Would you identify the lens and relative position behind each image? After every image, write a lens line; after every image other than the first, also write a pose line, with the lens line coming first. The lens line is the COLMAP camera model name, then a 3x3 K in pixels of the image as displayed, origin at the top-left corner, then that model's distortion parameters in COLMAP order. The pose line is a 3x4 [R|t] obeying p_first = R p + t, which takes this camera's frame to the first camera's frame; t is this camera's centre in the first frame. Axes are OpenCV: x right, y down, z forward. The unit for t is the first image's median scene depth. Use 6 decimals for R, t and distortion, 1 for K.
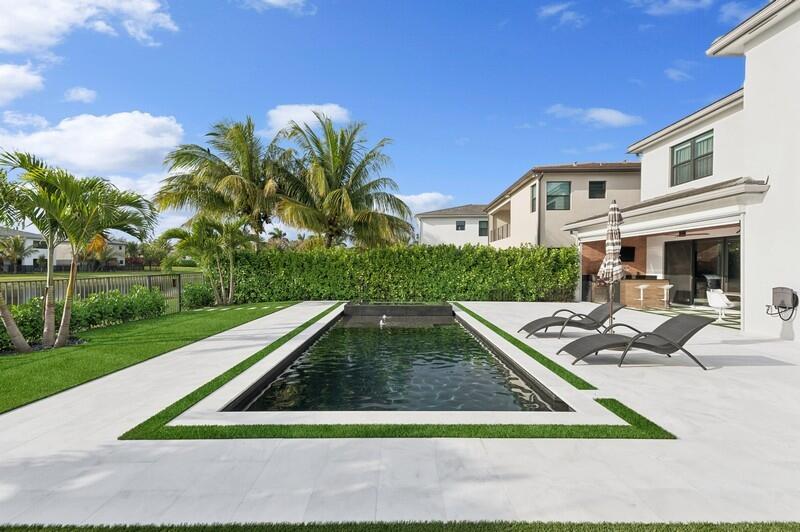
lens RADIAL K [[334.6, 0, 400.0], [0, 334.6, 266.0], [0, 0, 1]] dist [-0.000342, -0.000017]
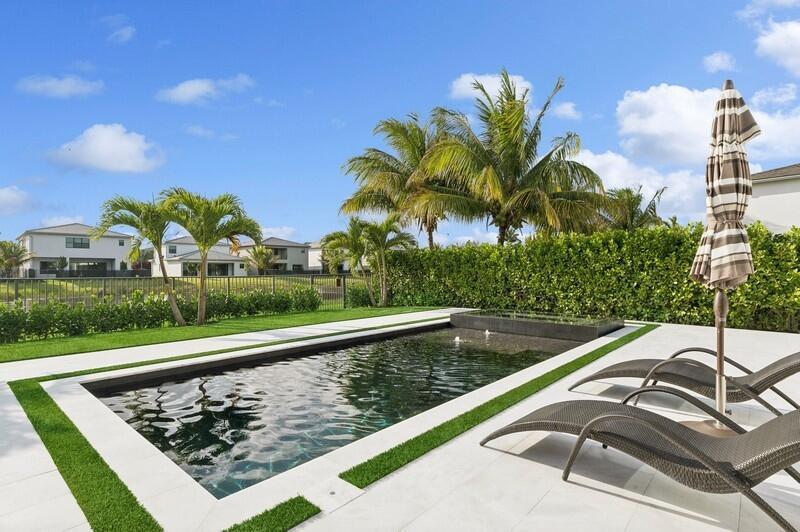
lens RADIAL K [[401.5, 0, 400.0], [0, 401.5, 266.0], [0, 0, 1]] dist [0.001475, 0.000446]
pose [[0.741219, -0.010502, -0.671181, 0.290158], [0.003203, 0.999922, -0.012108, 0.012280], [0.671255, 0.006825, 0.741195, 0.165743]]
